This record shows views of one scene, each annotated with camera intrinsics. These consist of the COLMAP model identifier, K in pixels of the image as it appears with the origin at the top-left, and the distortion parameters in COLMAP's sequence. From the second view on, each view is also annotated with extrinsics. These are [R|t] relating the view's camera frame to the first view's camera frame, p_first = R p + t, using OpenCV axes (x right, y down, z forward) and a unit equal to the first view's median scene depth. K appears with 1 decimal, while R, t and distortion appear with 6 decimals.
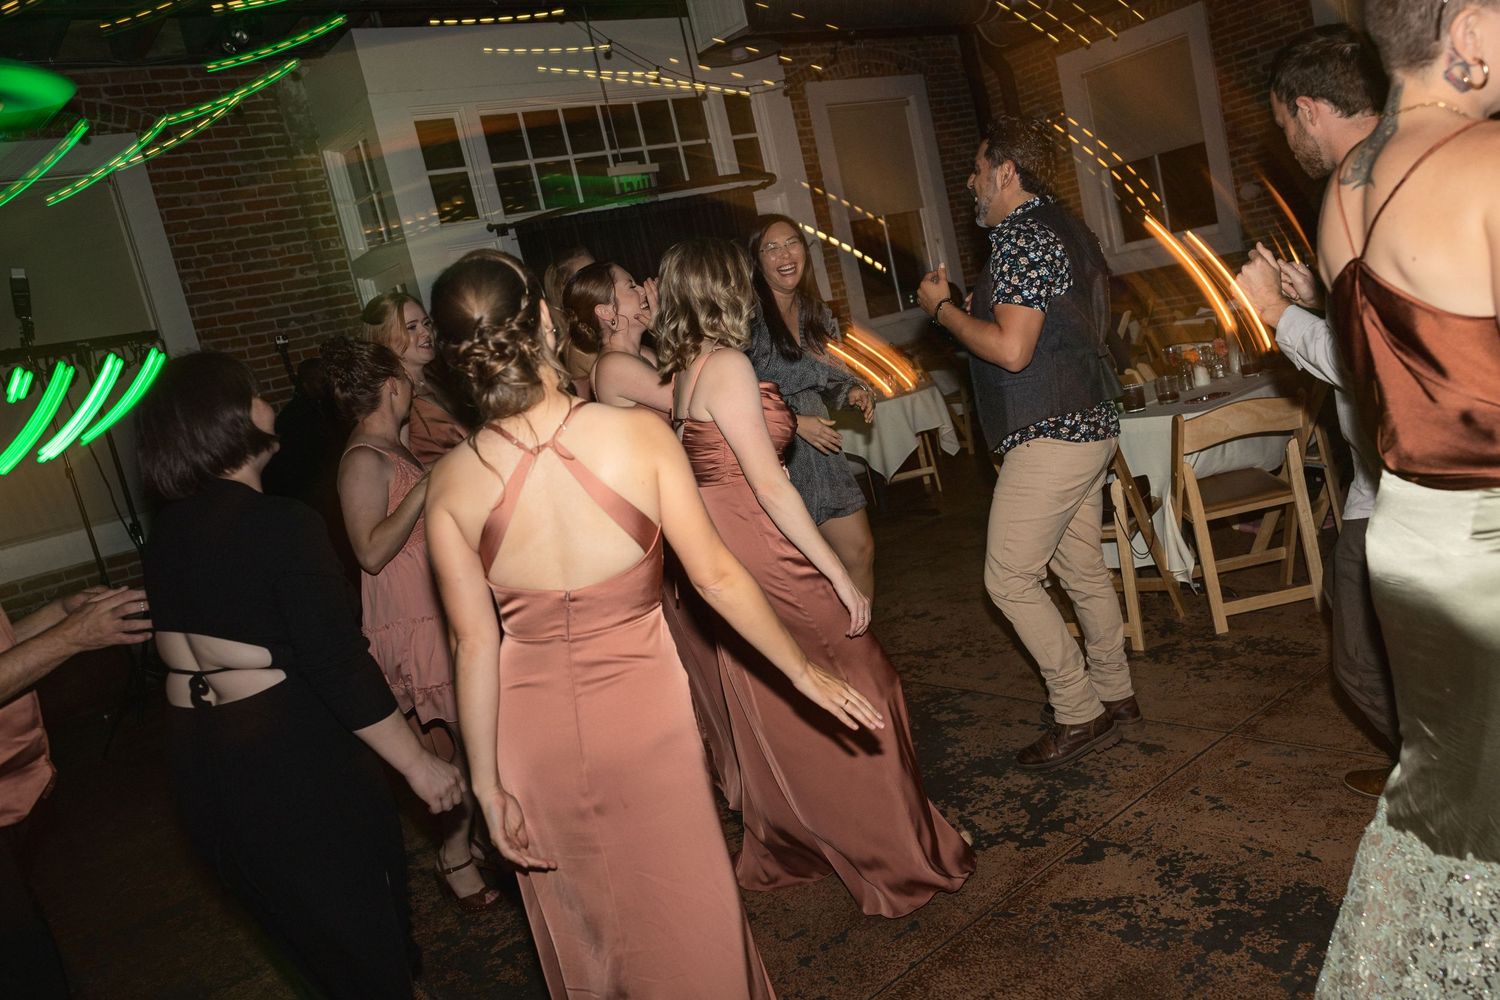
lens RADIAL K [[1097.8, 0, 691.1], [0, 1097.8, 509.5], [0, 0, 1]] dist [-0.014395, 0.025117]
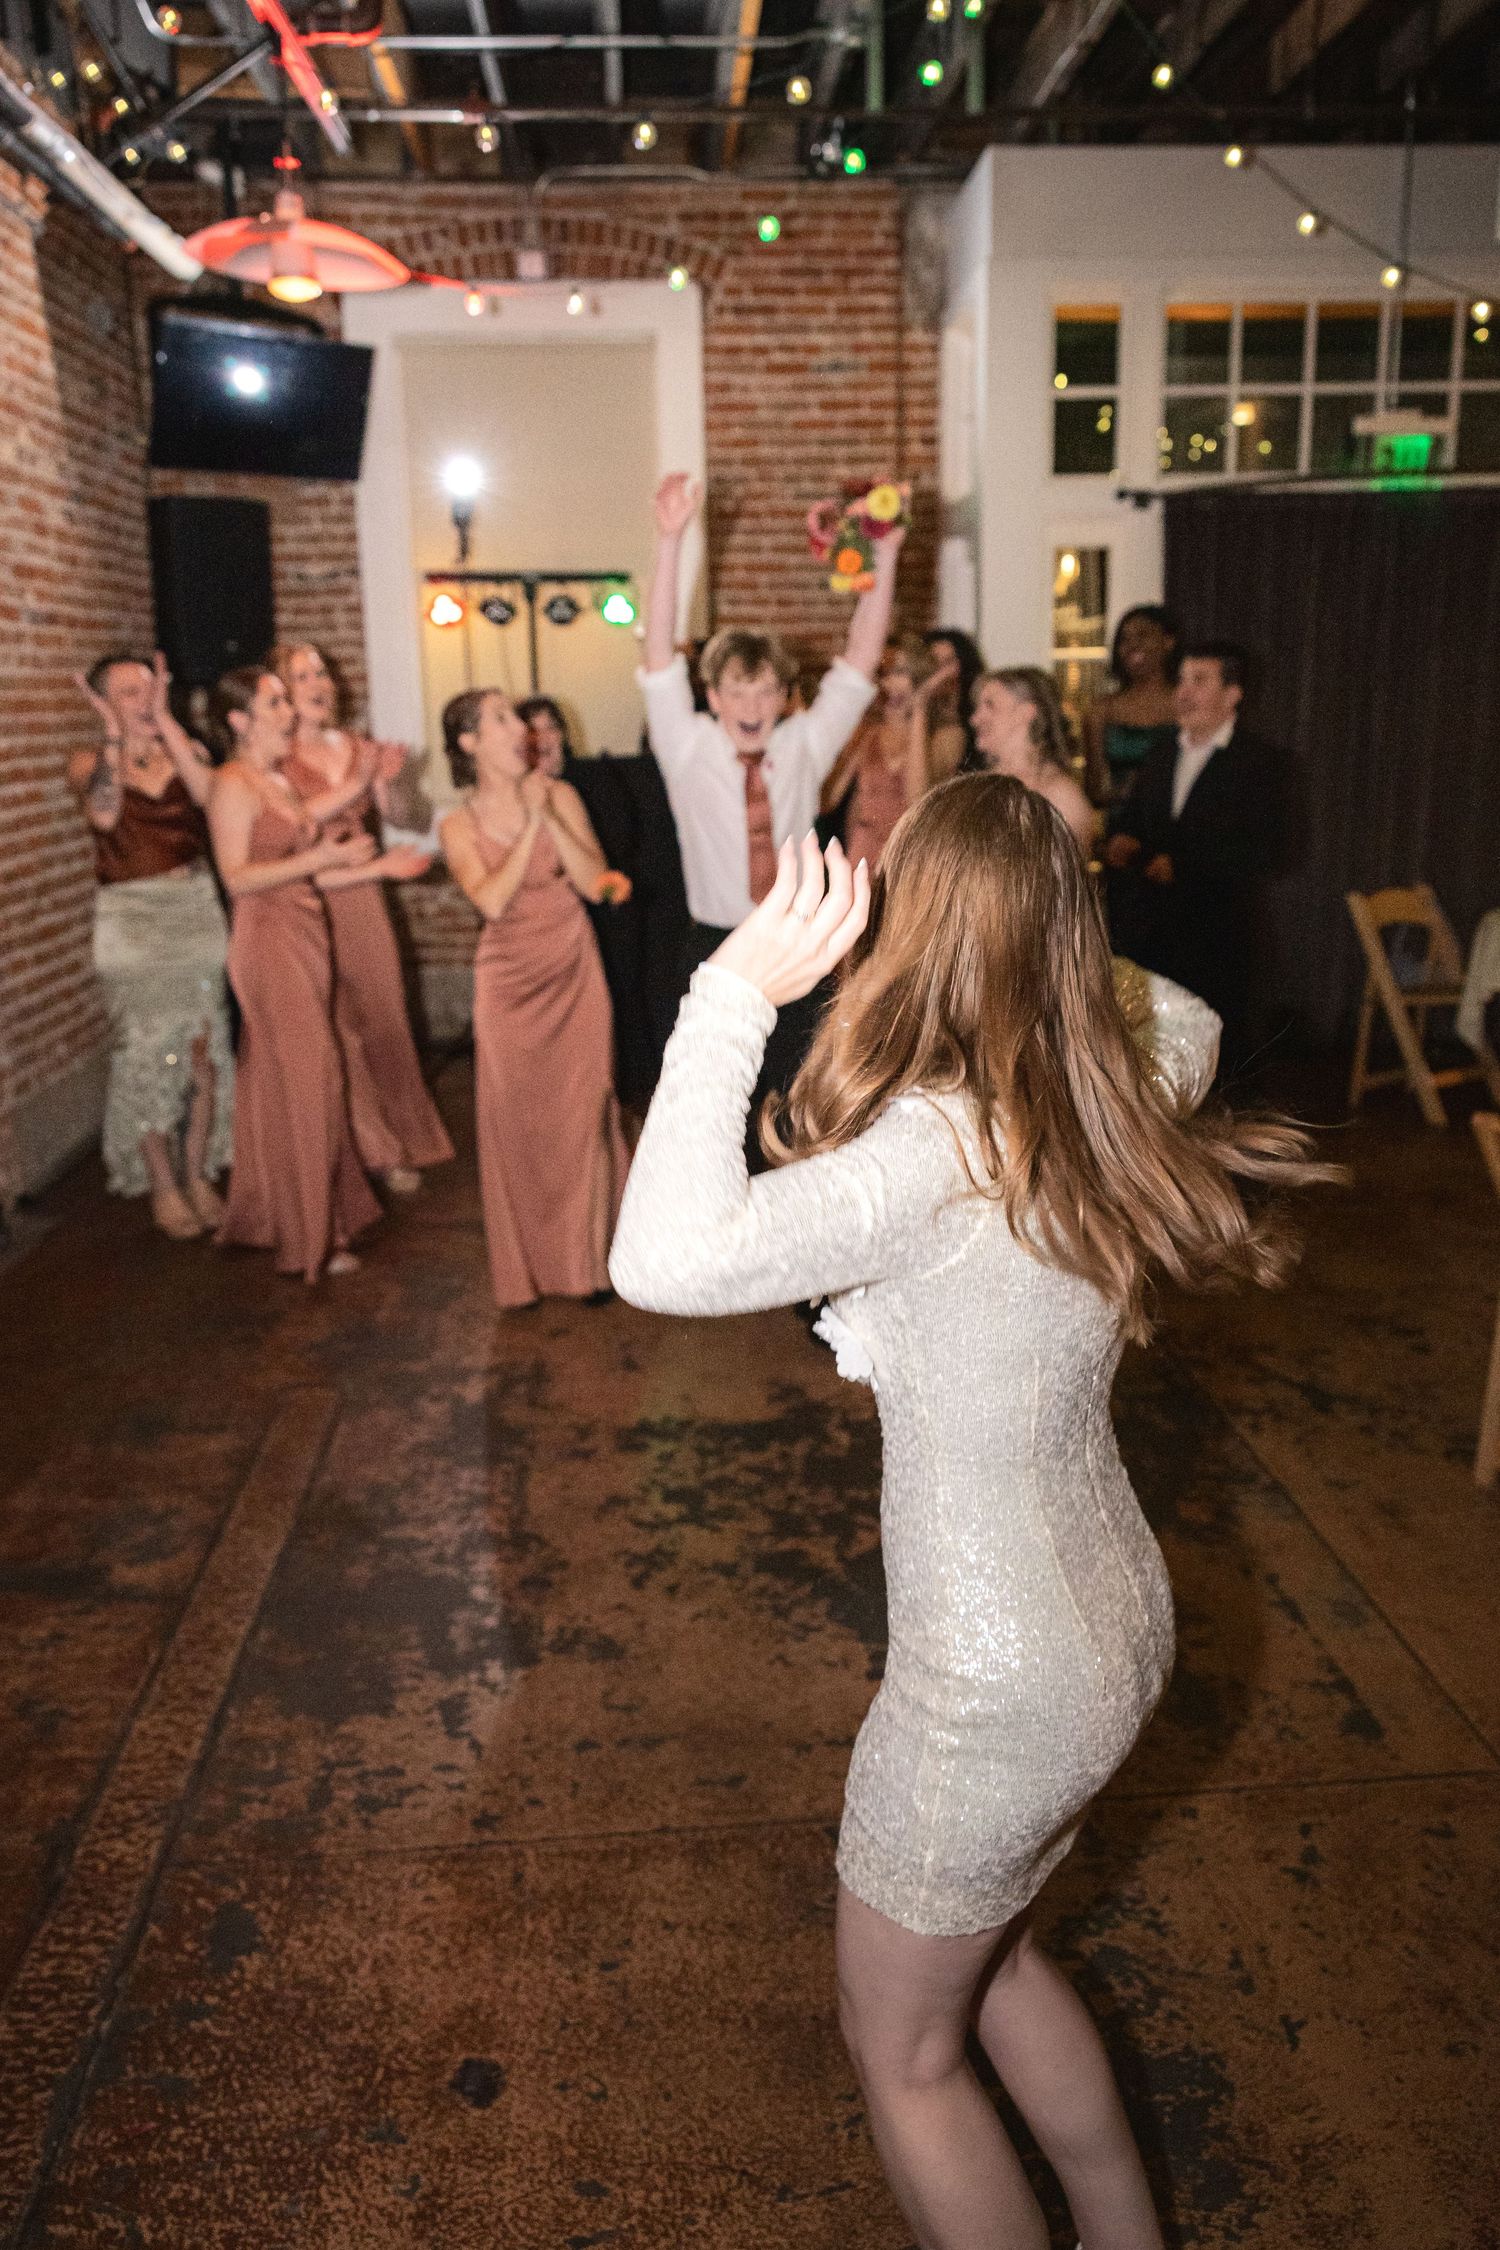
lens RADIAL K [[1646.8, 0, 732.2], [0, 1646.8, 1102.9], [0, 0, 1]] dist [-0.014395, 0.025117]
pose [[0.833706, 0.318127, -0.451363, 0.158023], [-0.246415, 0.945812, 0.211471, -0.067443], [0.494179, -0.065082, 0.866920, 0.047201]]
